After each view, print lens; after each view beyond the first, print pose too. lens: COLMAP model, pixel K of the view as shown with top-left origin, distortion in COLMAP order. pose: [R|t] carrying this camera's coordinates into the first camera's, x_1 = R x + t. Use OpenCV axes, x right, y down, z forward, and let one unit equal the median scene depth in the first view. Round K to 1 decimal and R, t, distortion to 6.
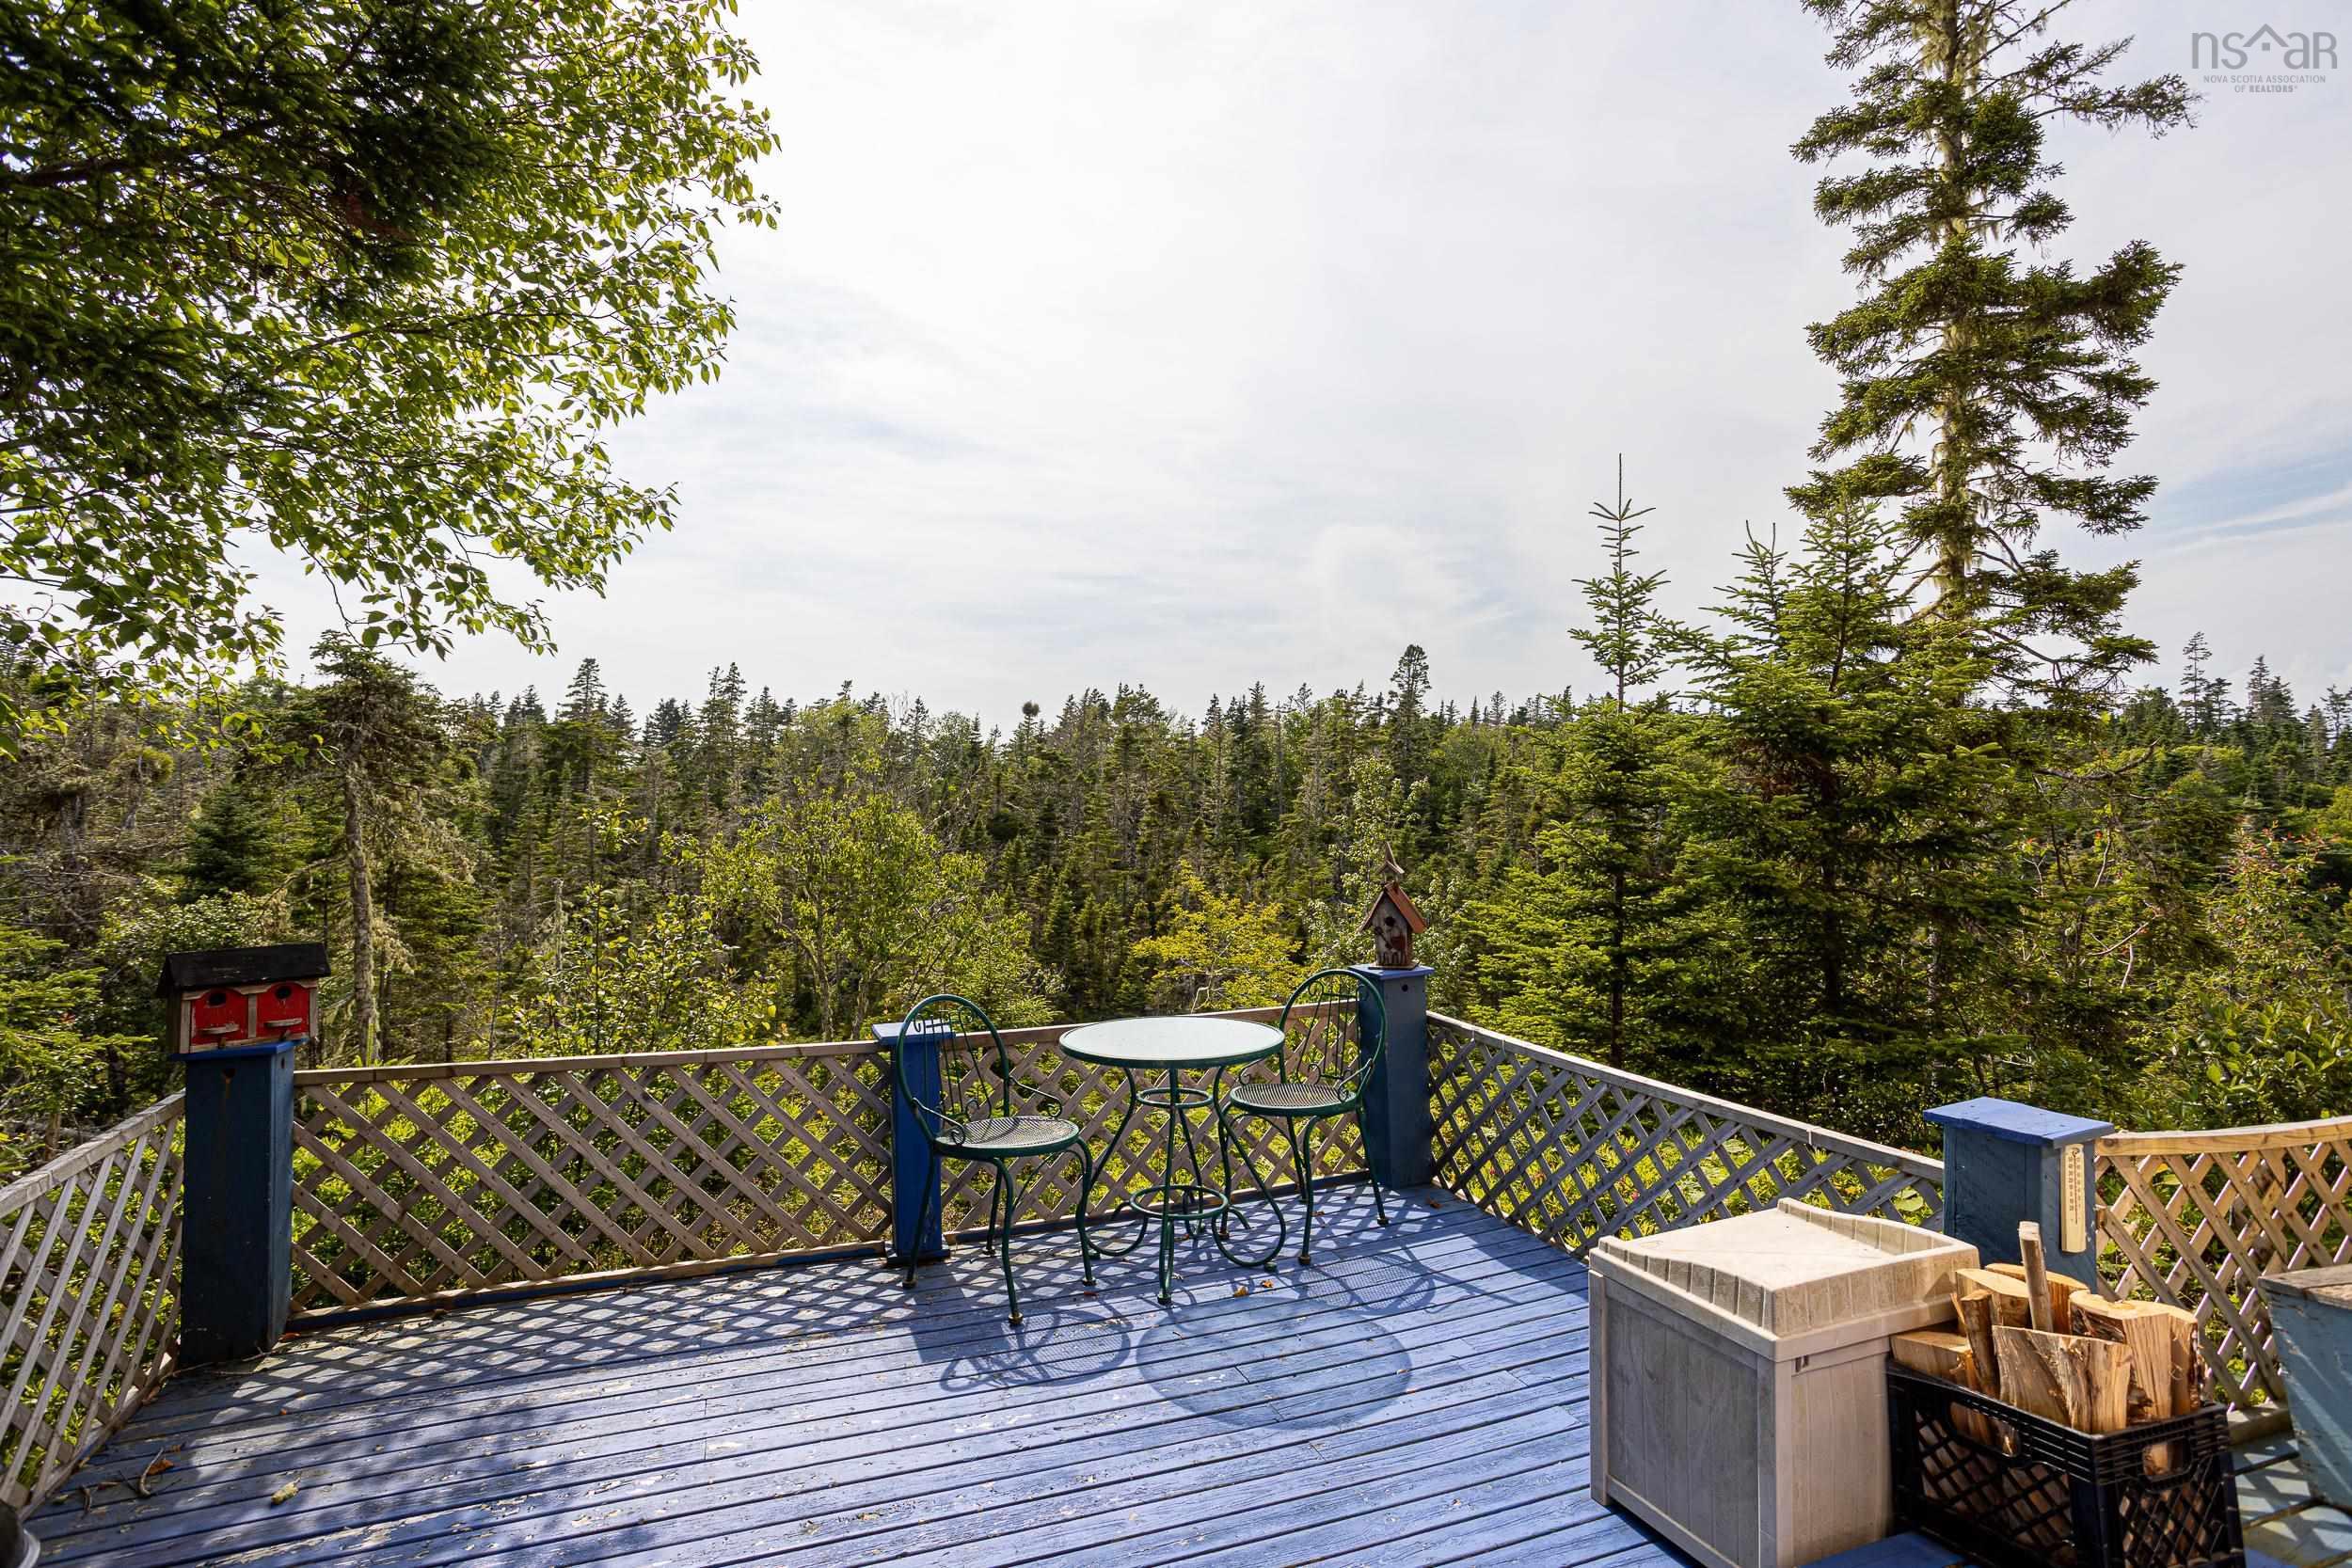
lens RADIAL K [[1138.2, 0, 1174.1], [0, 1138.2, 783.1], [0, 0, 1]] dist [-0.054839, 0.037350]
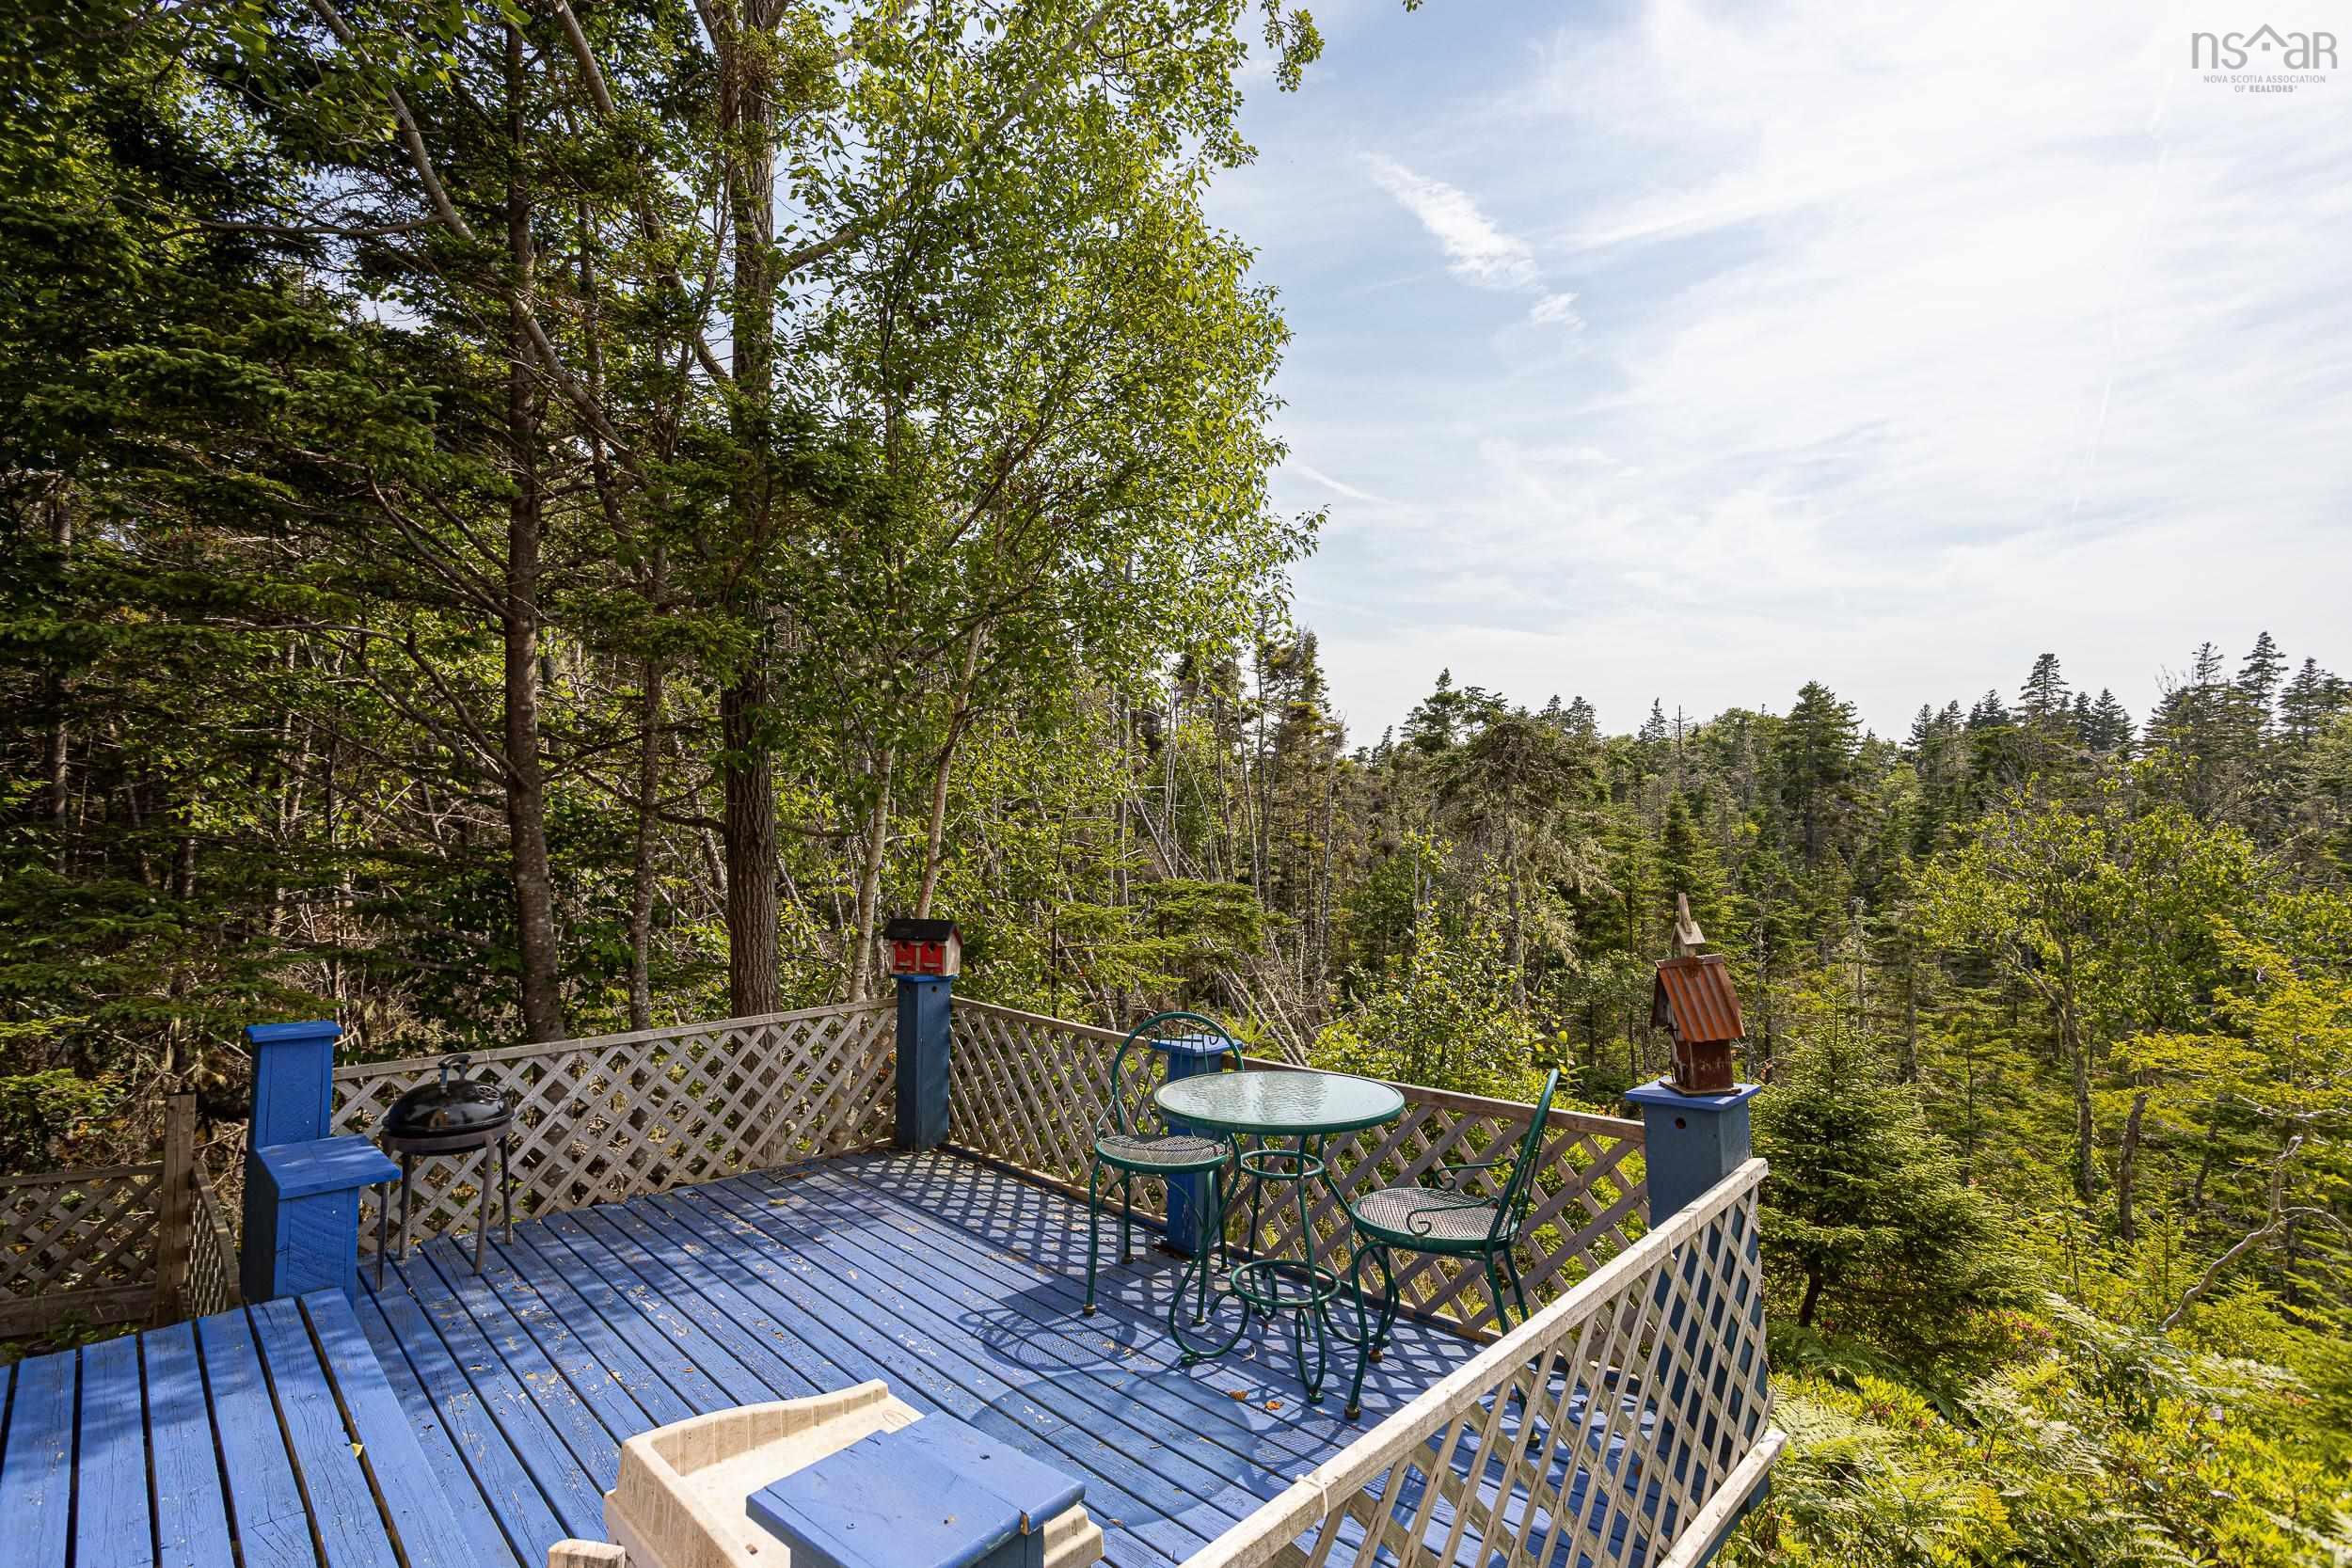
lens RADIAL K [[1138.2, 0, 1174.1], [0, 1138.2, 783.1], [0, 0, 1]] dist [-0.054839, 0.037350]
pose [[0.380853, -0.038177, -0.923847, 0.391793], [0.026404, 0.999189, -0.030405, 0.000201], [0.924259, -0.012813, 0.381552, 0.282818]]
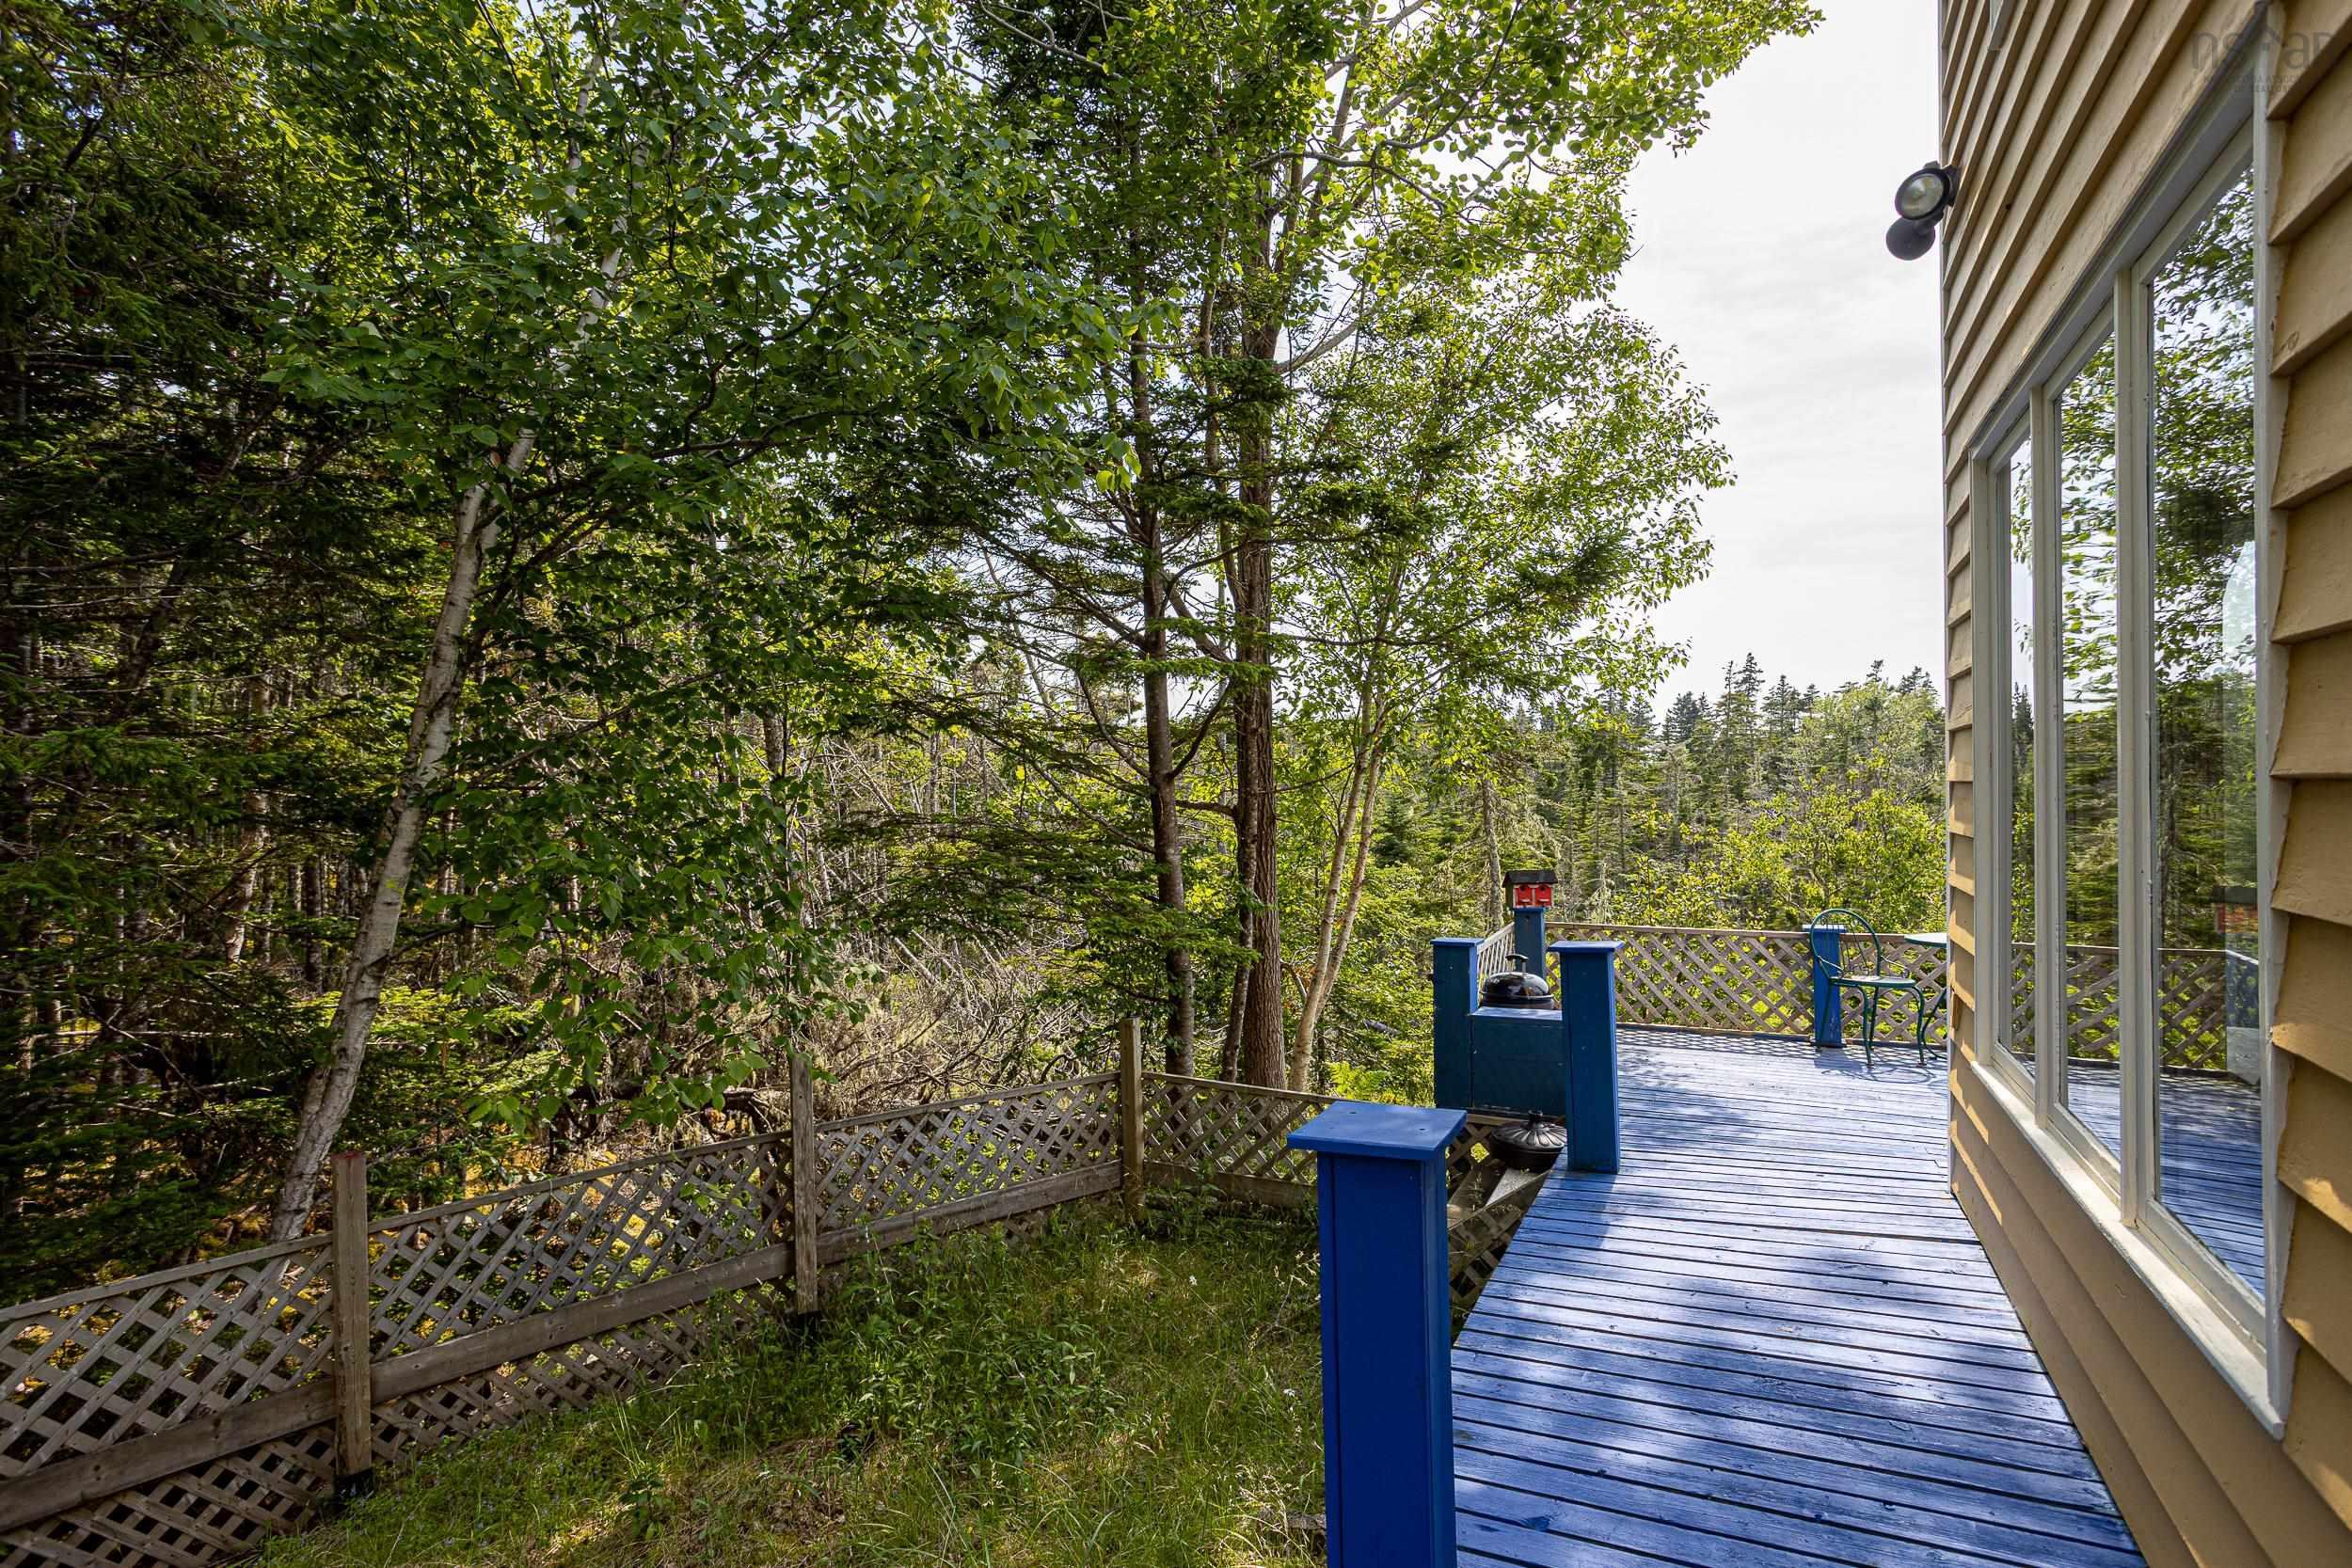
lens RADIAL K [[1138.2, 0, 1174.1], [0, 1138.2, 783.1], [0, 0, 1]] dist [-0.054839, 0.037350]
pose [[0.659904, -0.024429, -0.750952, 0.247774], [0.030840, 0.999510, -0.005413, -0.025668], [0.750716, -0.019587, 0.660334, -0.558987]]
